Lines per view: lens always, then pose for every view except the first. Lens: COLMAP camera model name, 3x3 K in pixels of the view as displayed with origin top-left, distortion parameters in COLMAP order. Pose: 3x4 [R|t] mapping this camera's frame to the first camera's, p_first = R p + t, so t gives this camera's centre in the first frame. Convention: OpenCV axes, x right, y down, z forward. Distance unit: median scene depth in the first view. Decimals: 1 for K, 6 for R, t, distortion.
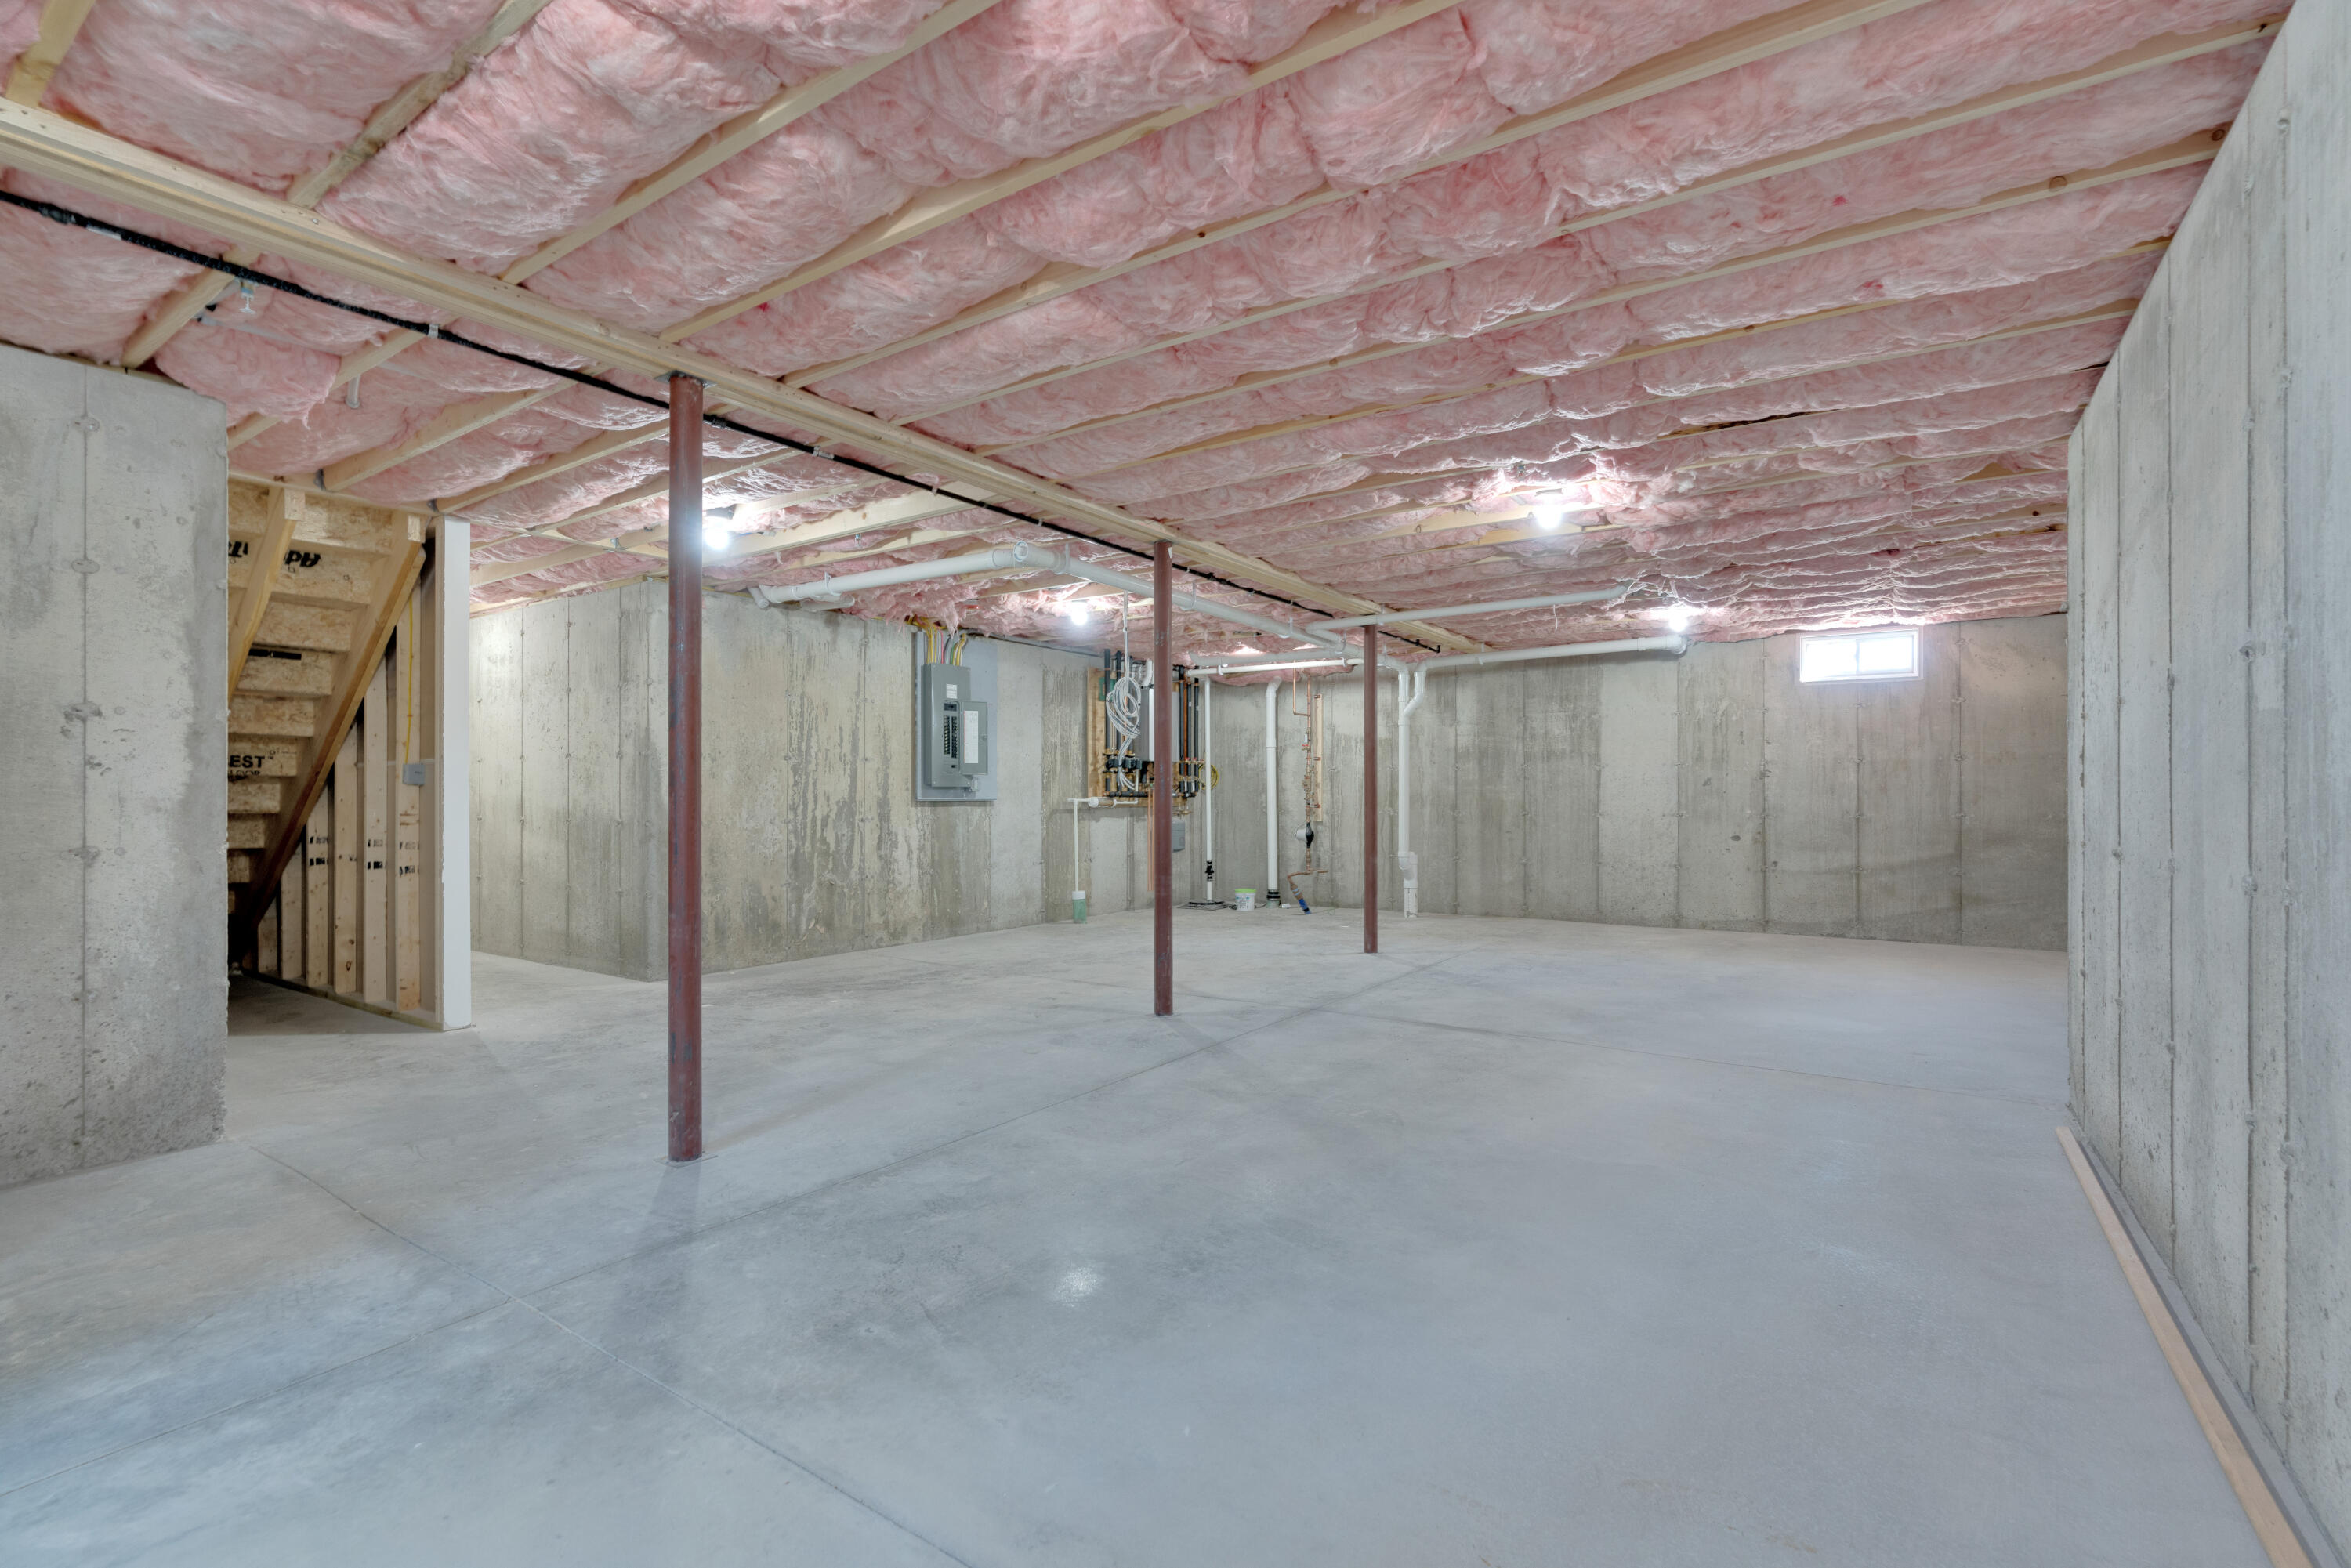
lens RADIAL K [[1068.5, 0, 1170.4], [0, 1068.5, 787.8], [0, 0, 1]] dist [-0.004254, -0.000497]
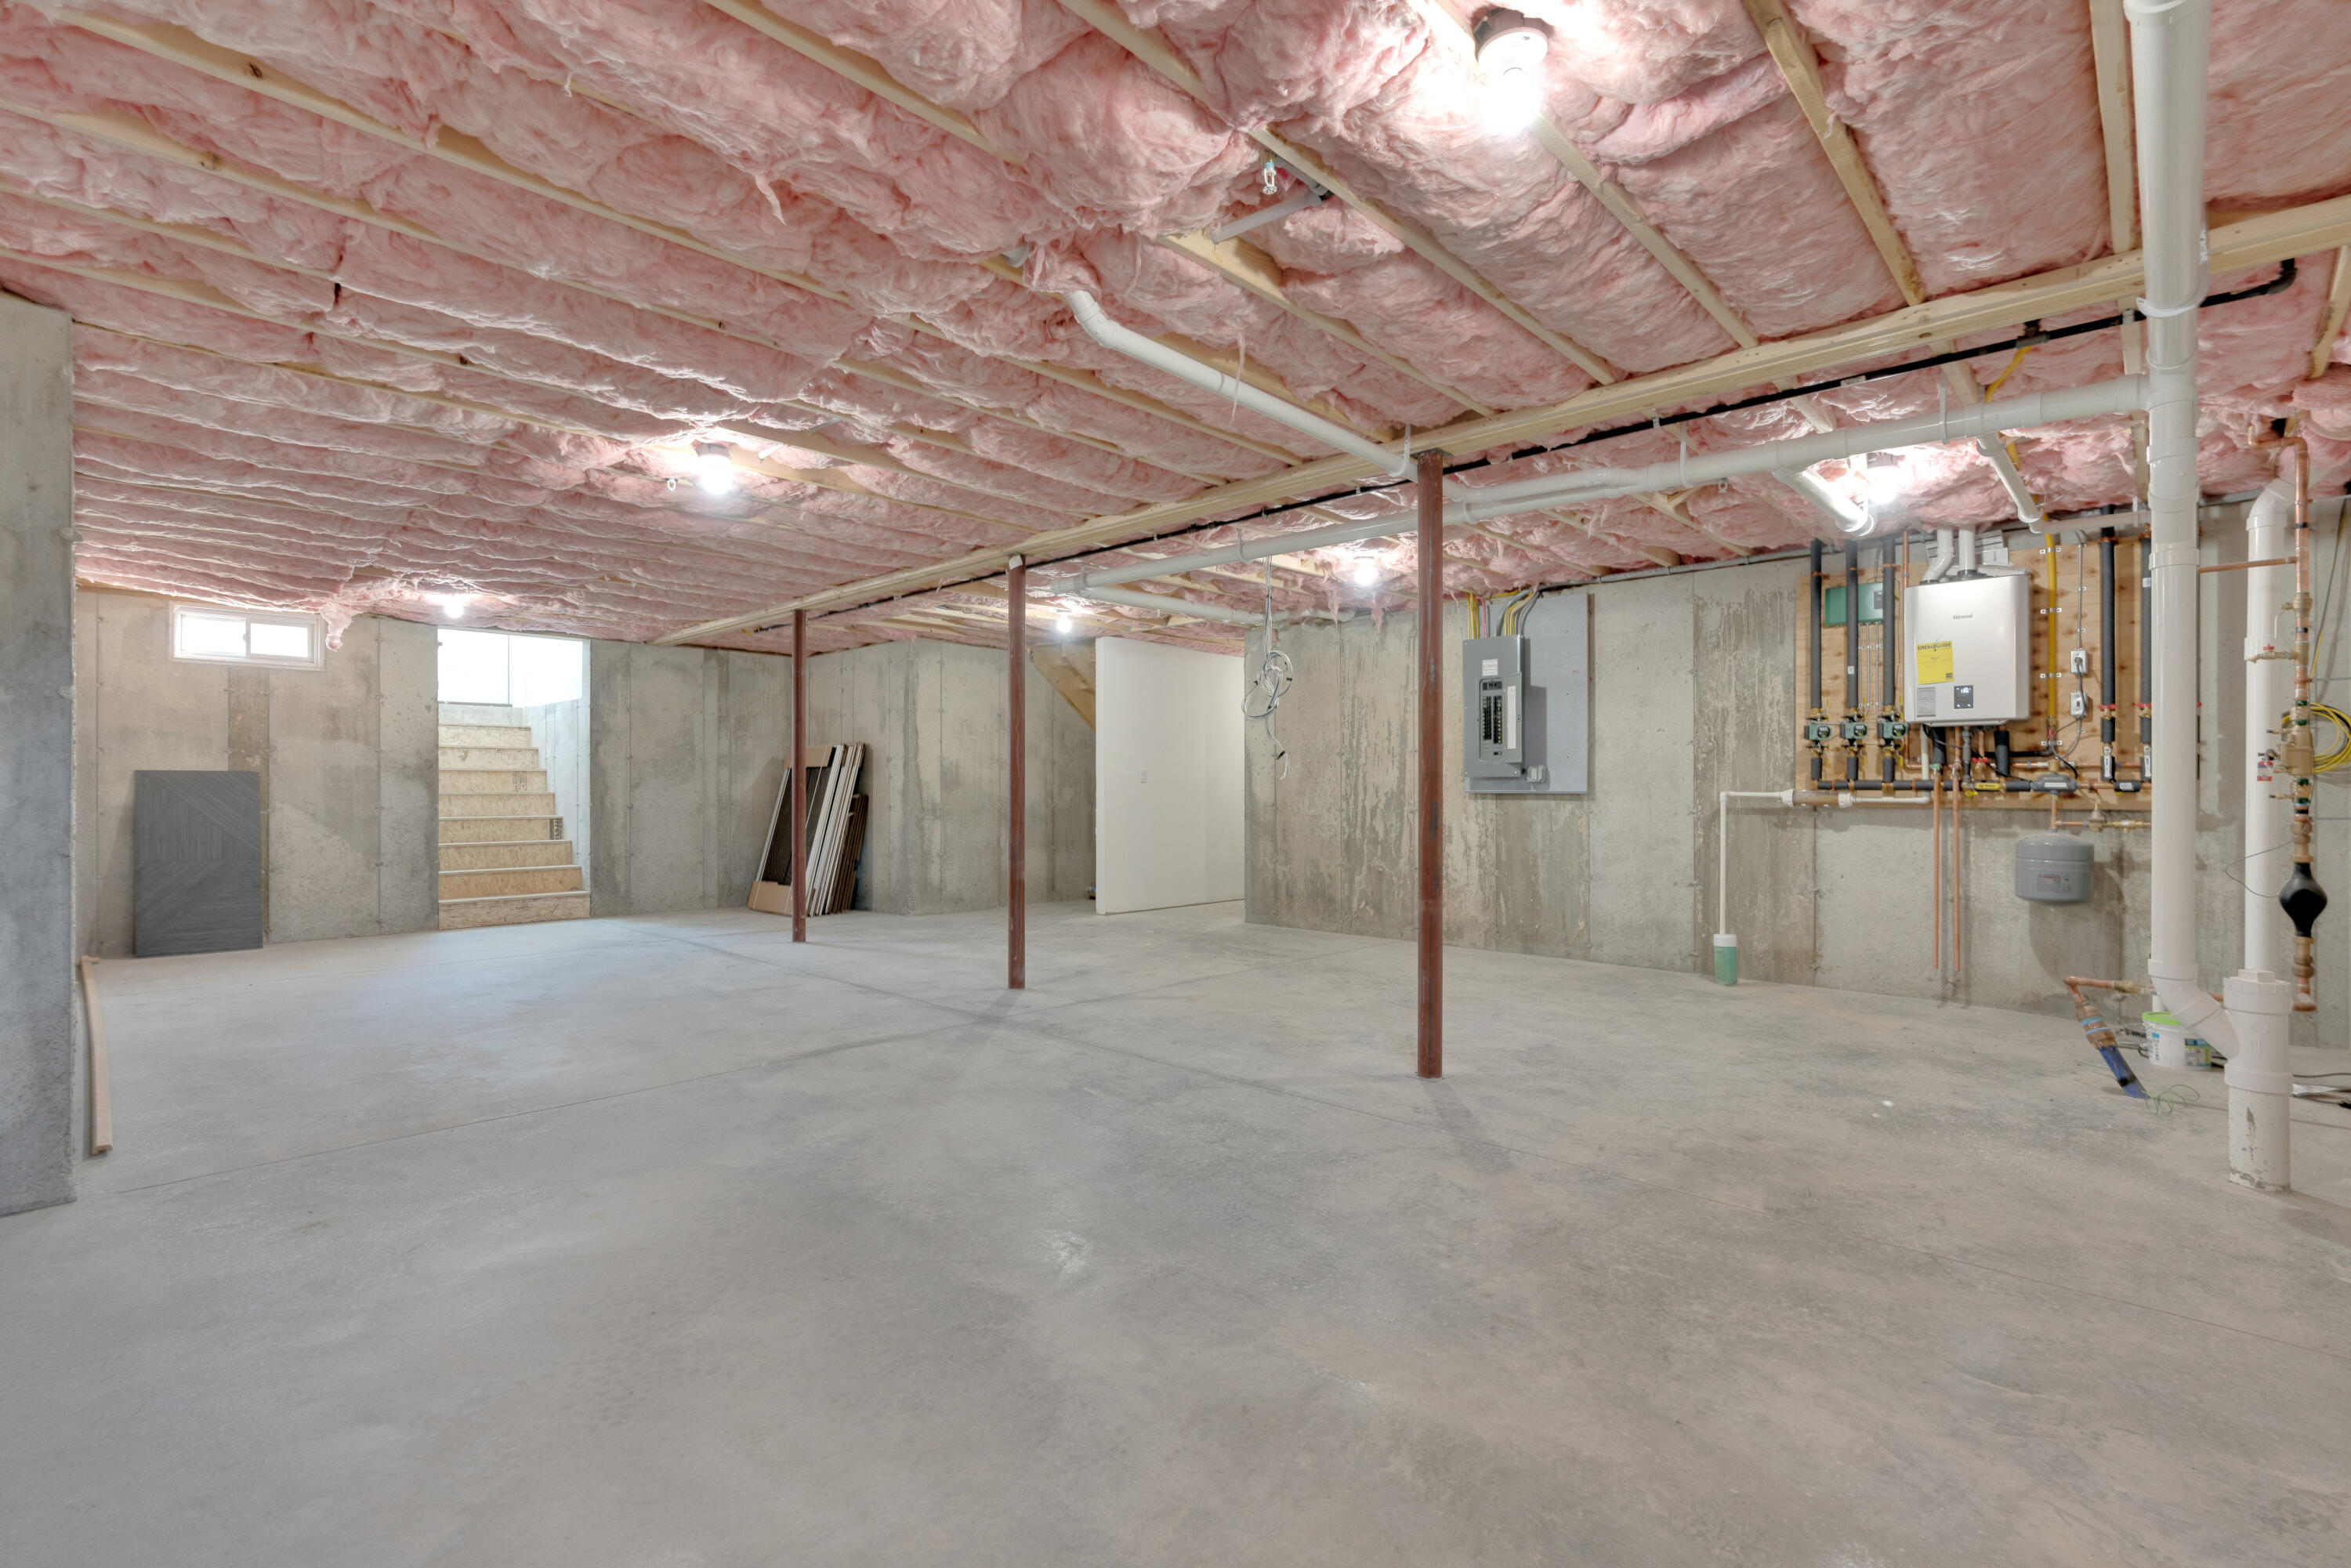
lens RADIAL K [[1068.5, 0, 1174.3], [0, 1068.5, 791.5], [0, 0, 1]] dist [-0.004254, -0.000497]
pose [[-0.159454, -0.004273, -0.987196, 0.748984], [-0.000010, 0.999991, -0.004327, 0.015756], [0.987205, -0.000680, -0.159453, 0.950455]]
